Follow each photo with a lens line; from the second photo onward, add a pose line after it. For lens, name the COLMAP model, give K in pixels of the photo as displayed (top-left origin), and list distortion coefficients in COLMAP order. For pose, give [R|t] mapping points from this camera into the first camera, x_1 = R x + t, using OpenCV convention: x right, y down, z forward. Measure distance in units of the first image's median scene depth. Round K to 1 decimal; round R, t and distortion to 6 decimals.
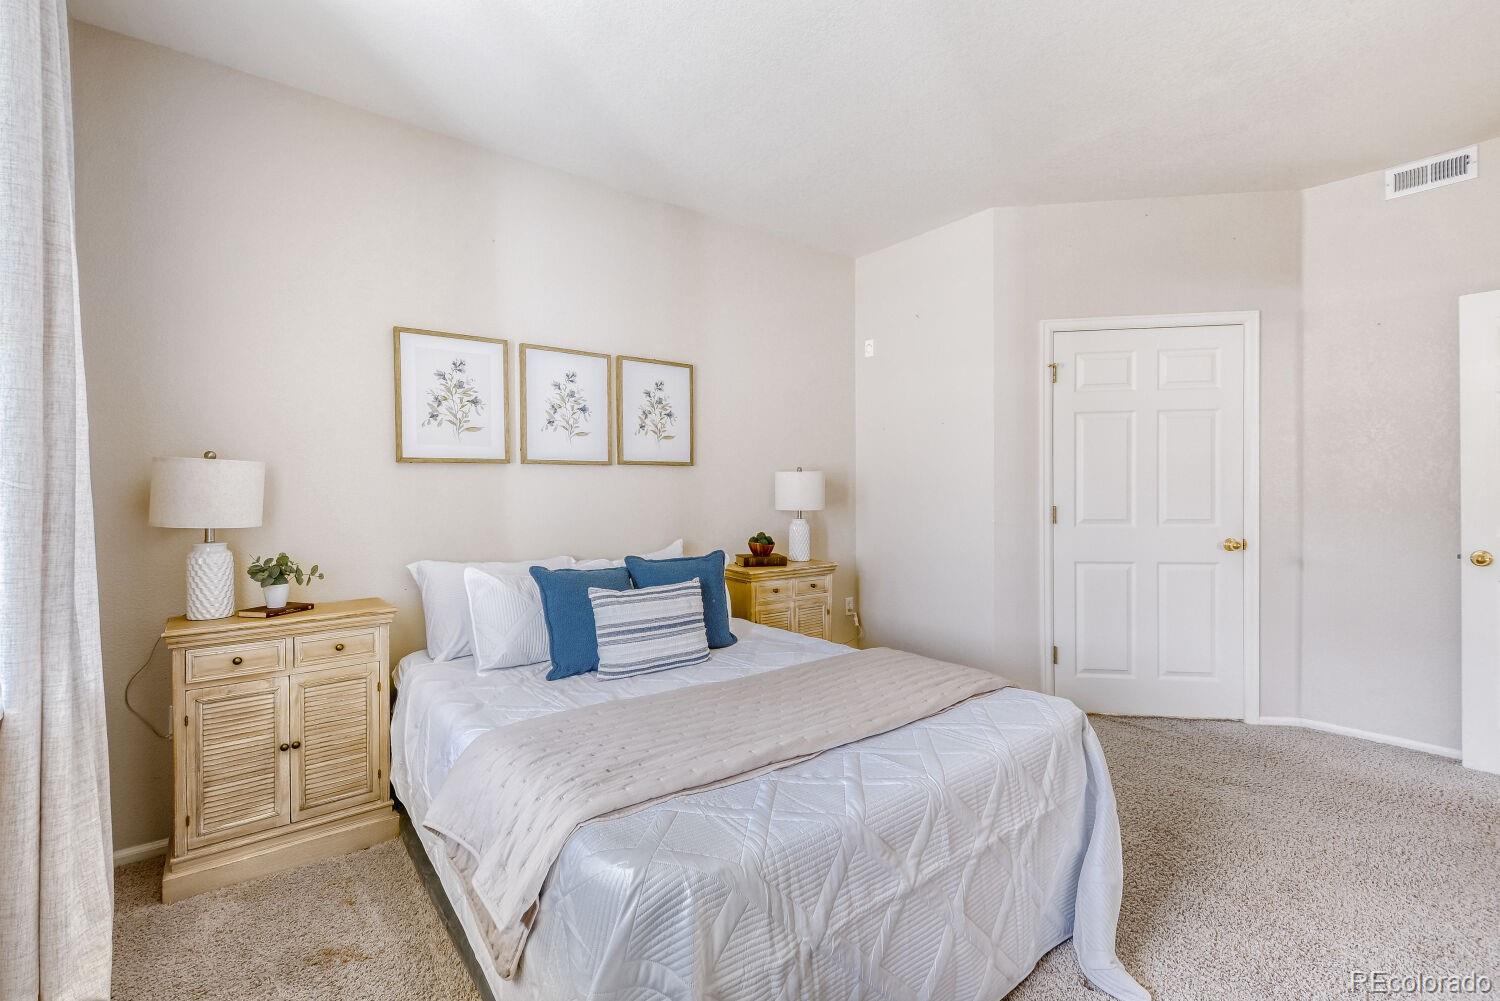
lens RADIAL K [[652.4, 0, 741.4], [0, 652.4, 487.0], [0, 0, 1]] dist [0.002674, -0.006125]
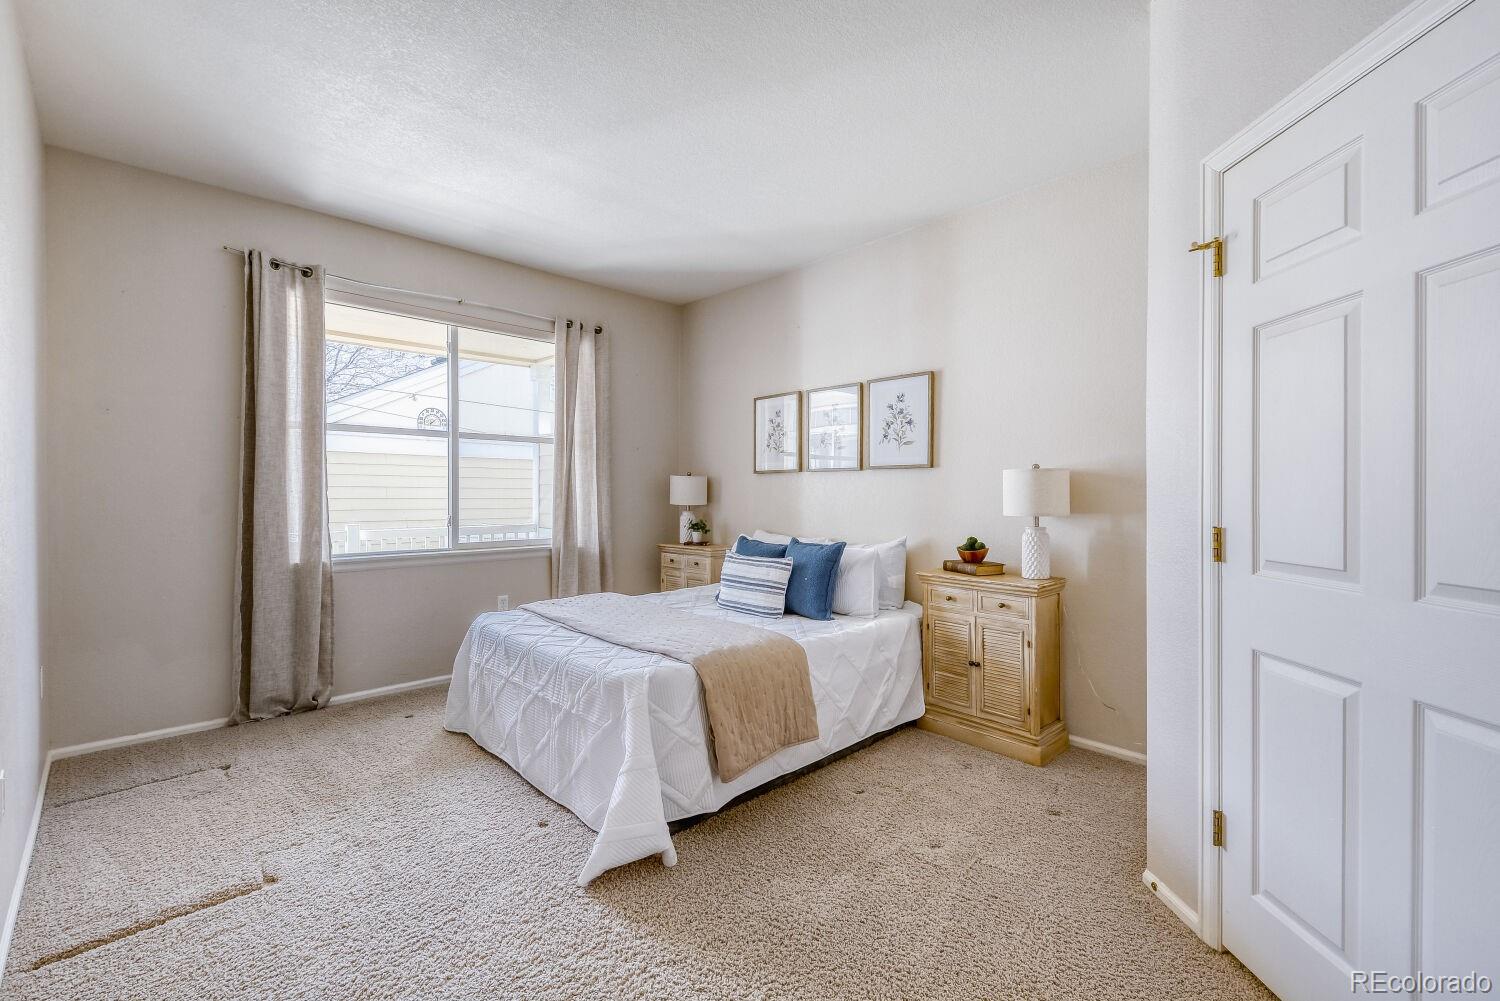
lens RADIAL K [[684.9, 0, 738.3], [0, 684.9, 490.4], [0, 0, 1]] dist [0.001234, -0.015458]
pose [[0.069929, 0.003398, -0.997546, 1.043060], [-0.005385, 0.999981, 0.003029, 0.002235], [0.997537, 0.005160, 0.069946, 0.645641]]
